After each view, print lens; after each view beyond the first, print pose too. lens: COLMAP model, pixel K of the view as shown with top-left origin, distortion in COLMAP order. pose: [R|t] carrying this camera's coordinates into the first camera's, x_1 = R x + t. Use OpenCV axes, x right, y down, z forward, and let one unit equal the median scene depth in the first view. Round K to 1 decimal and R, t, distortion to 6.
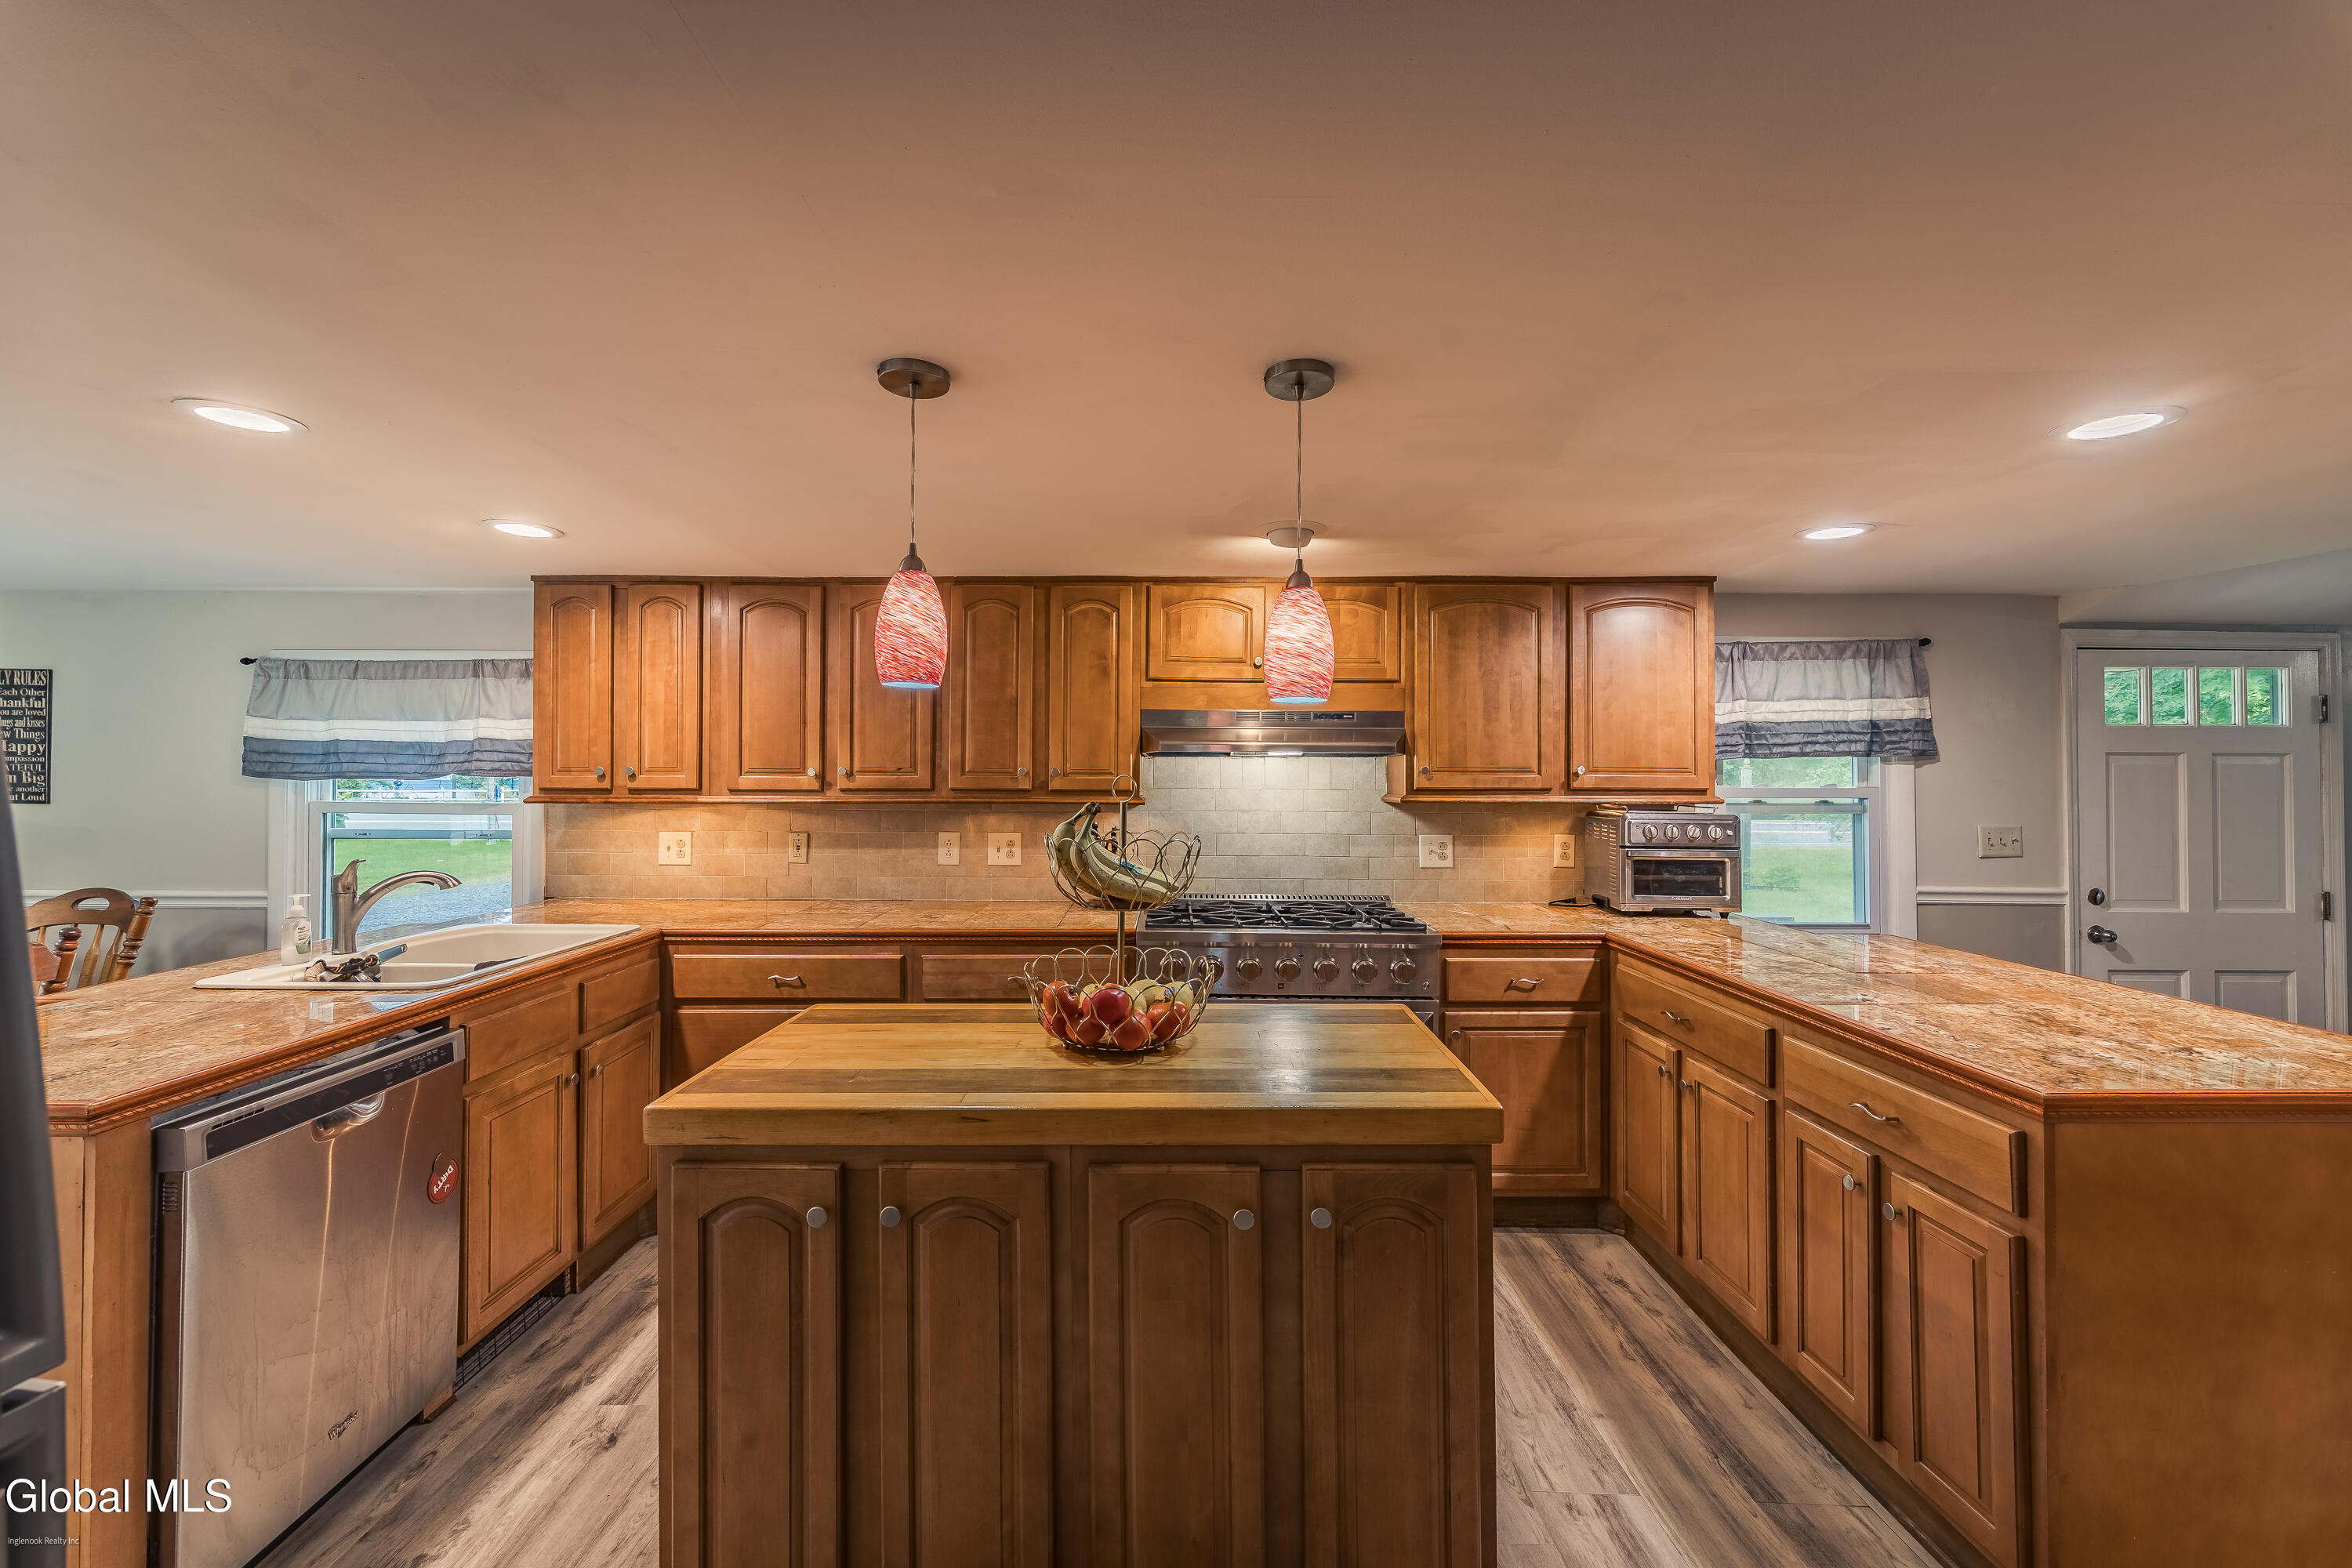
lens RADIAL K [[941.0, 0, 1172.4], [0, 941.0, 772.7], [0, 0, 1]] dist [-0.002368, 0.001731]
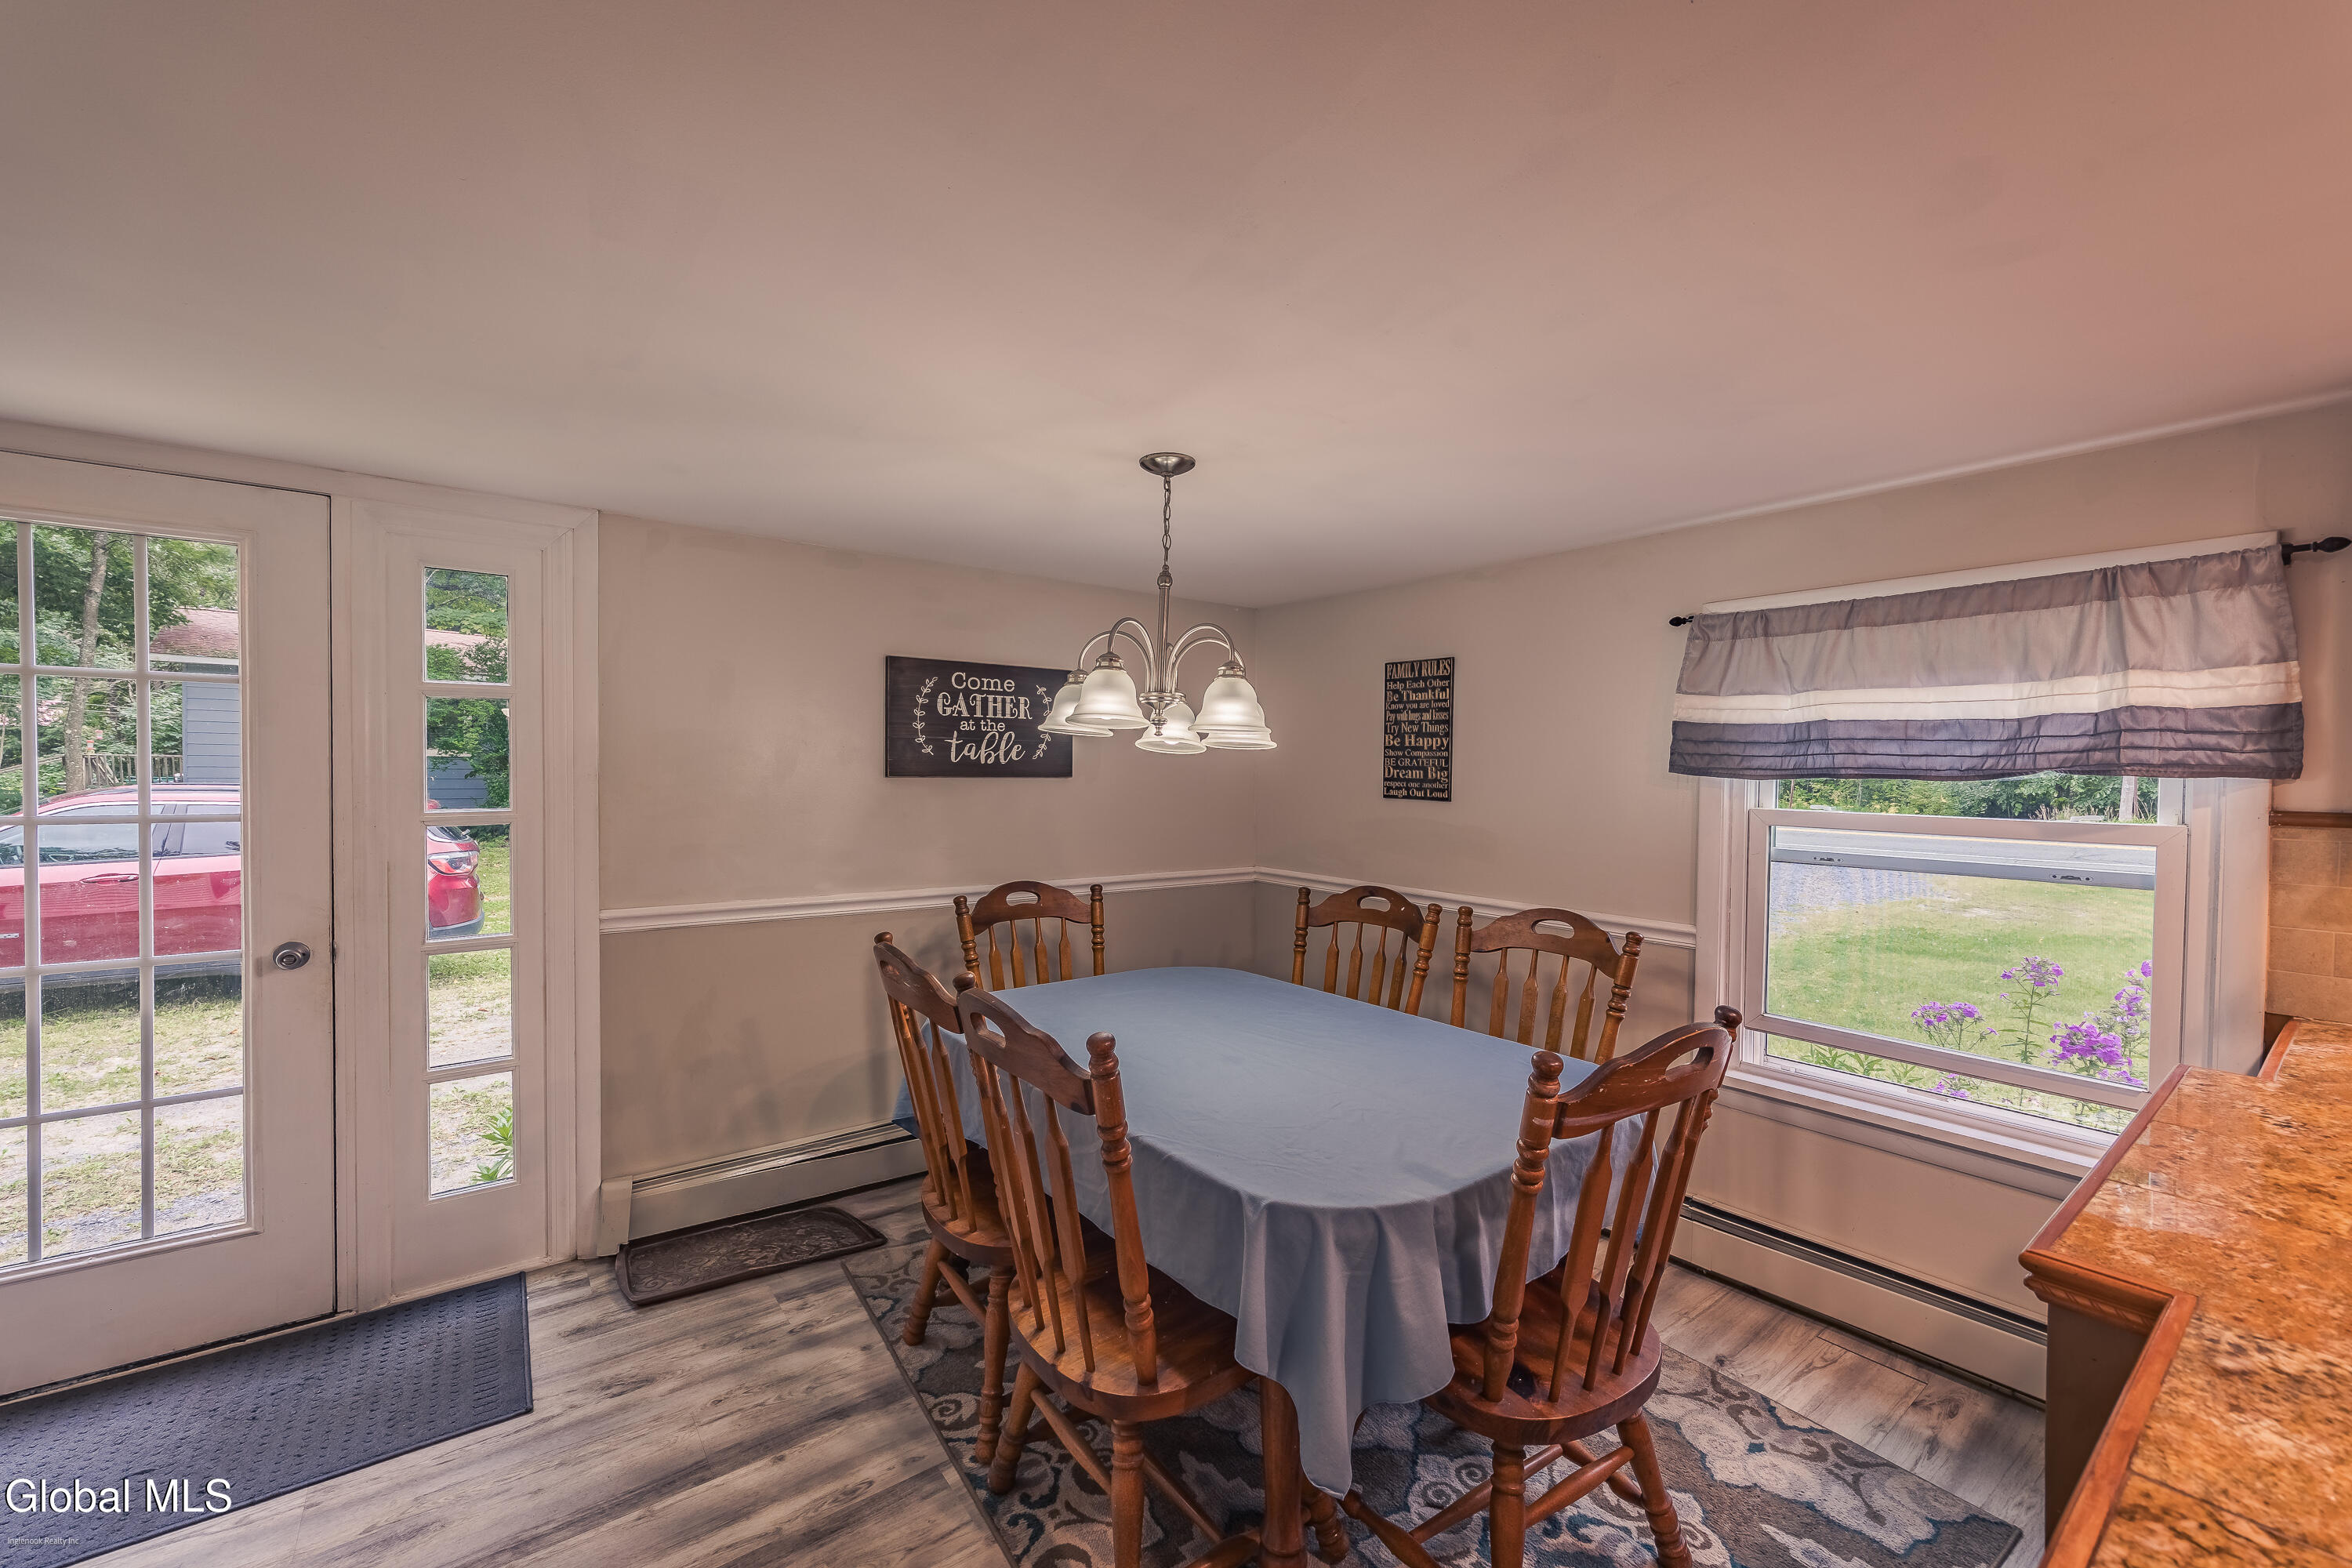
lens RADIAL K [[941.0, 0, 1168.7], [0, 941.0, 784.2], [0, 0, 1]] dist [-0.002368, 0.001731]
pose [[0.606904, 0.015974, -0.794615, -0.629448], [-0.004989, 0.999855, 0.016289, 0.002266], [0.794760, -0.005922, 0.606895, 0.212300]]
